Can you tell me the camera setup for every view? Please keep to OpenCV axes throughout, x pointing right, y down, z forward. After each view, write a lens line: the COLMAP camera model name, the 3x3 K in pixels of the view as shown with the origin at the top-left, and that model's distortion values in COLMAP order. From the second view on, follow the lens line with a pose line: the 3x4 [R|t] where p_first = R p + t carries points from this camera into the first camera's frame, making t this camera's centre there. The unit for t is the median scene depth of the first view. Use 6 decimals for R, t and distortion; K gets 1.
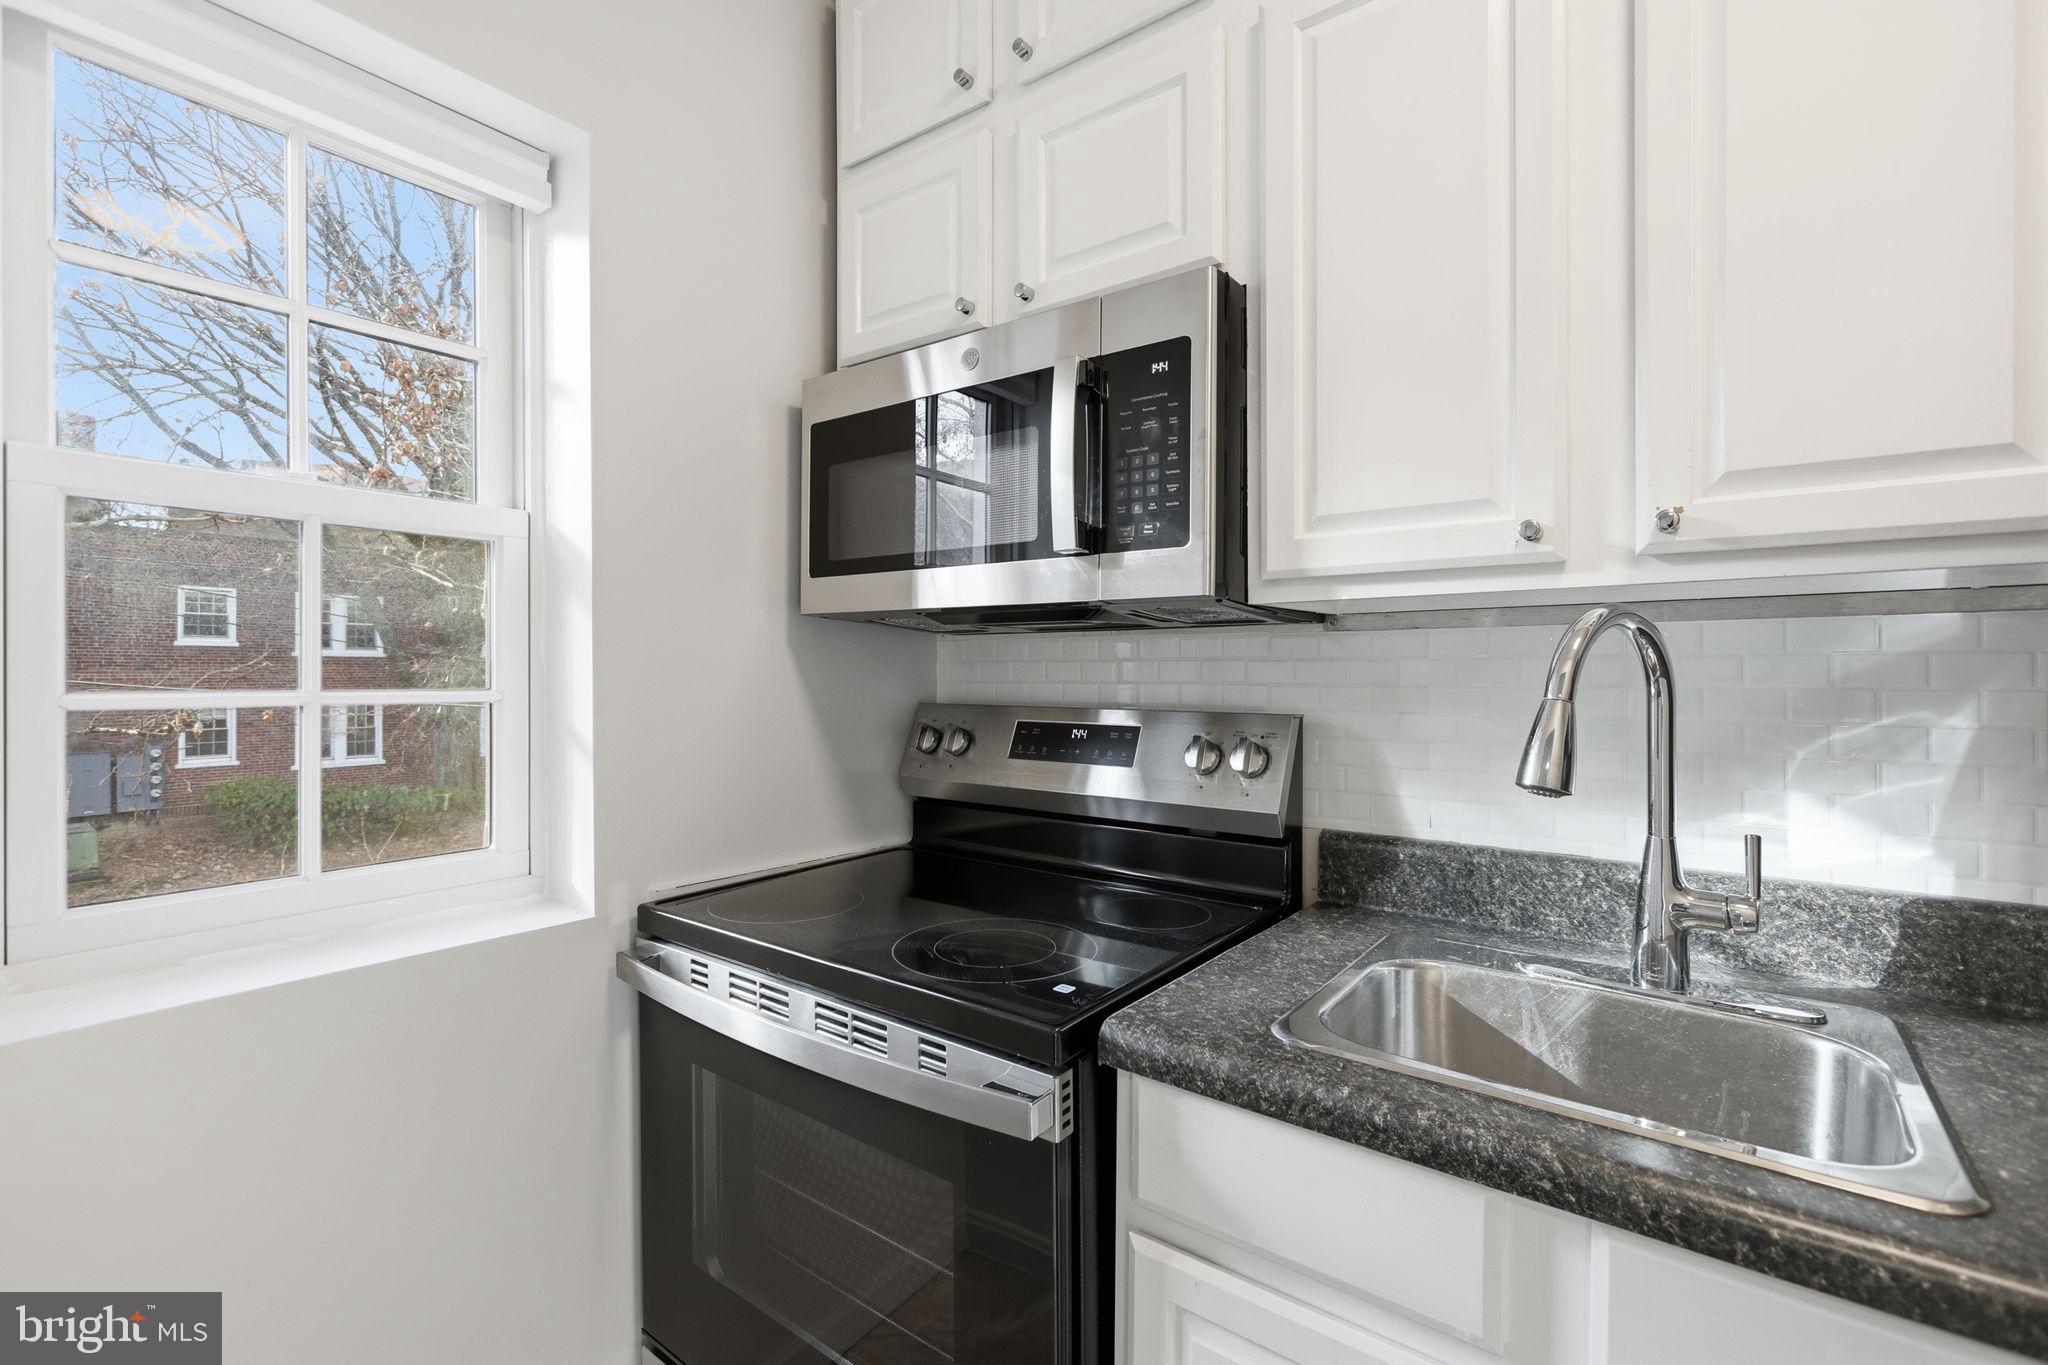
lens RADIAL K [[912.8, 0, 1029.0], [0, 912.8, 673.5], [0, 0, 1]] dist [-0.001210, 0.000330]
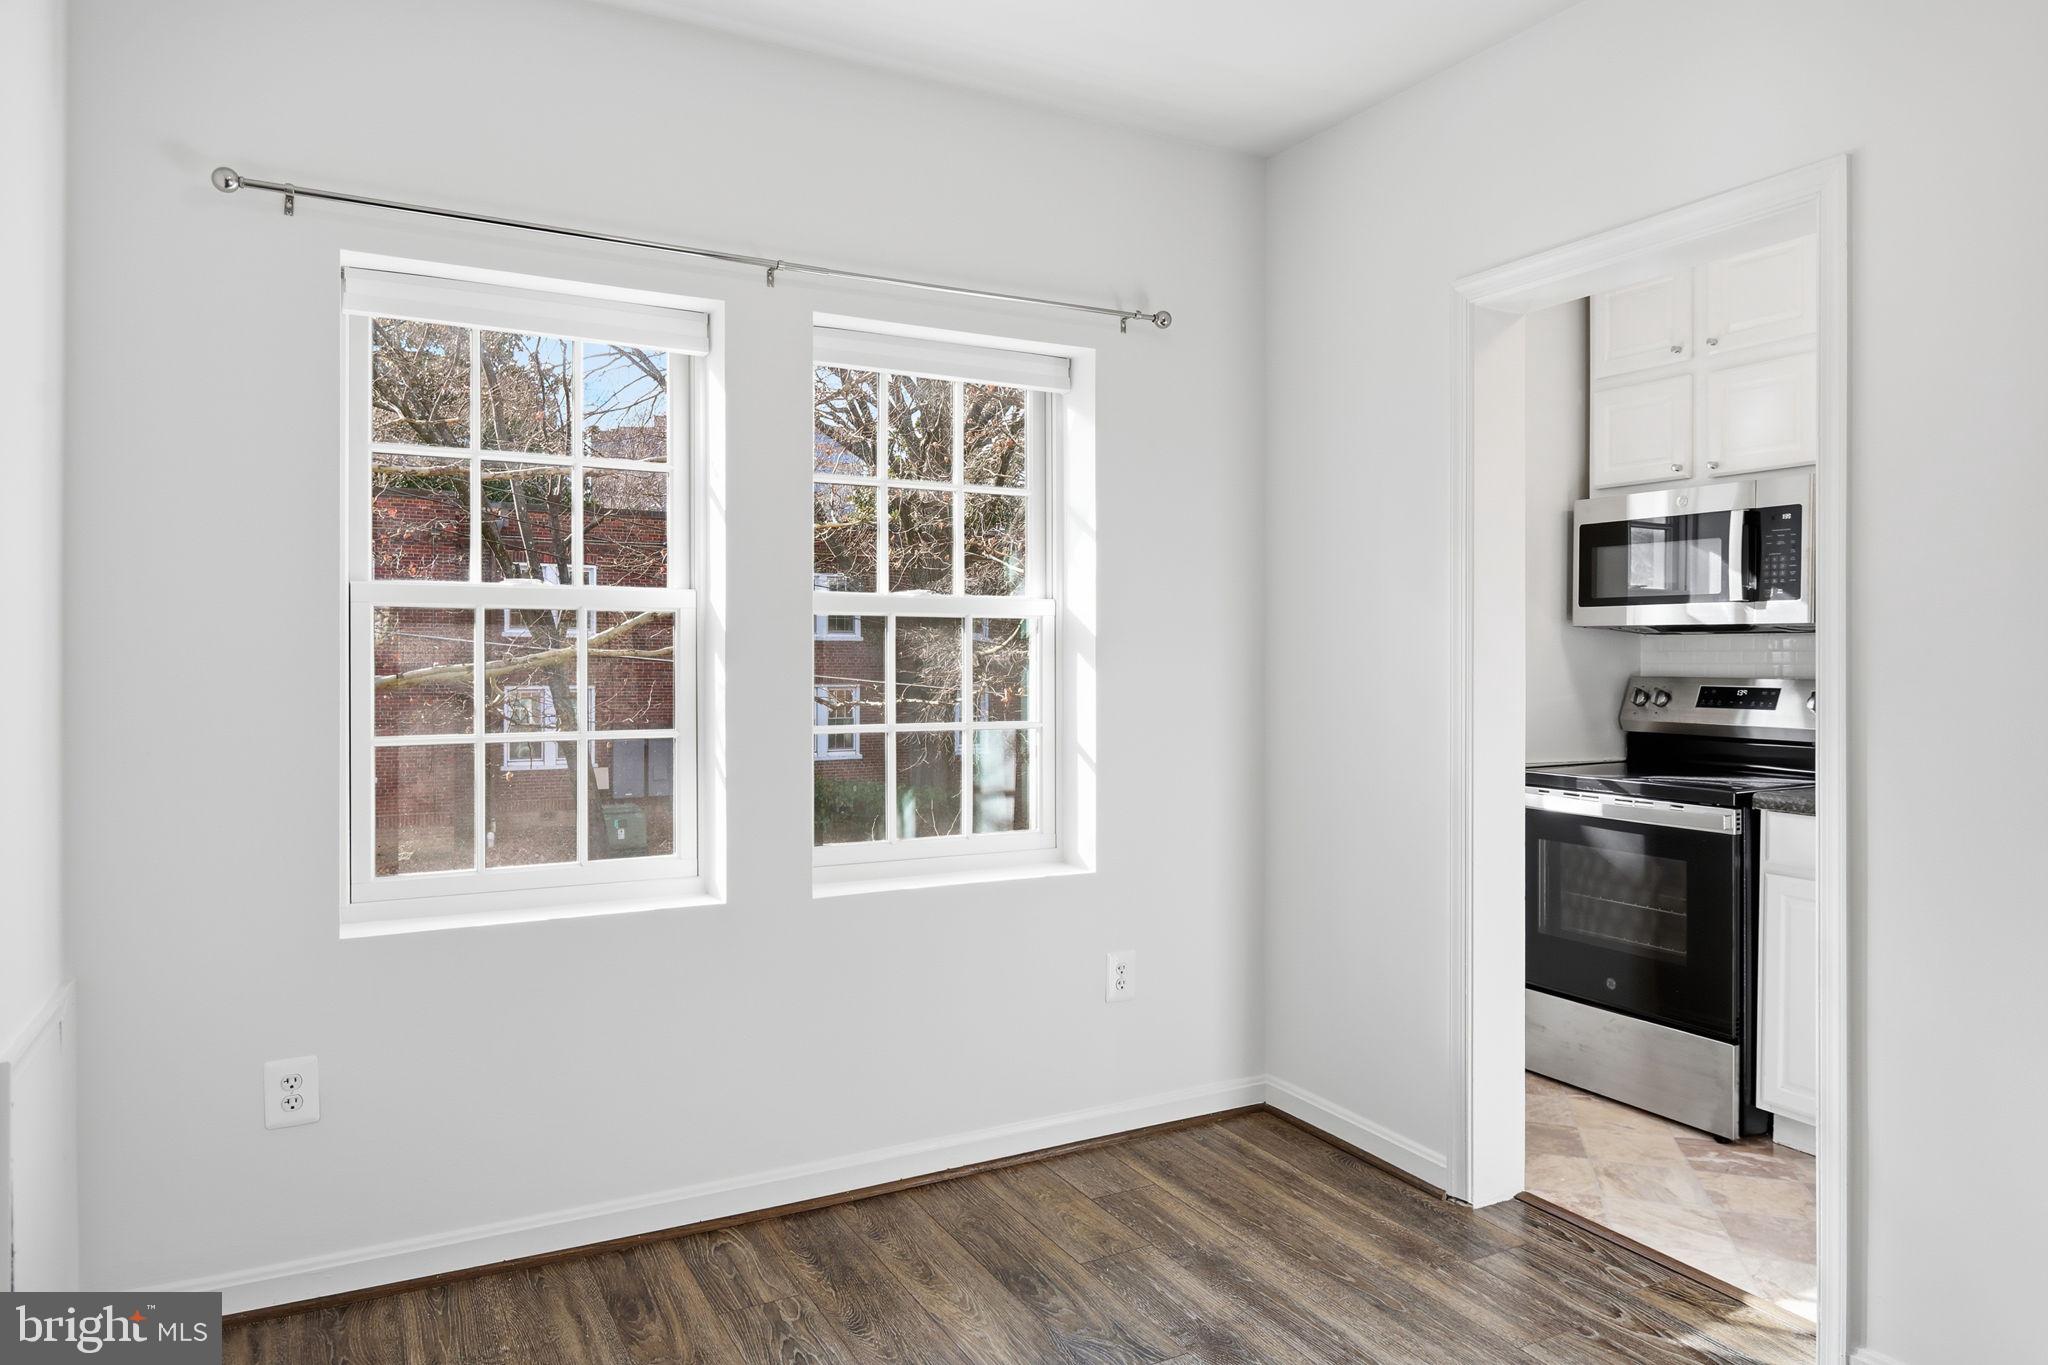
lens RADIAL K [[1331.4, 0, 1018.9], [0, 1331.4, 661.8], [0, 0, 1]] dist [0.002217, 0.000760]
pose [[0.907045, 0.003522, -0.421018, -0.175836], [-0.003130, 0.999994, 0.001622, 0.009519], [0.421021, -0.000153, 0.907051, -2.625497]]
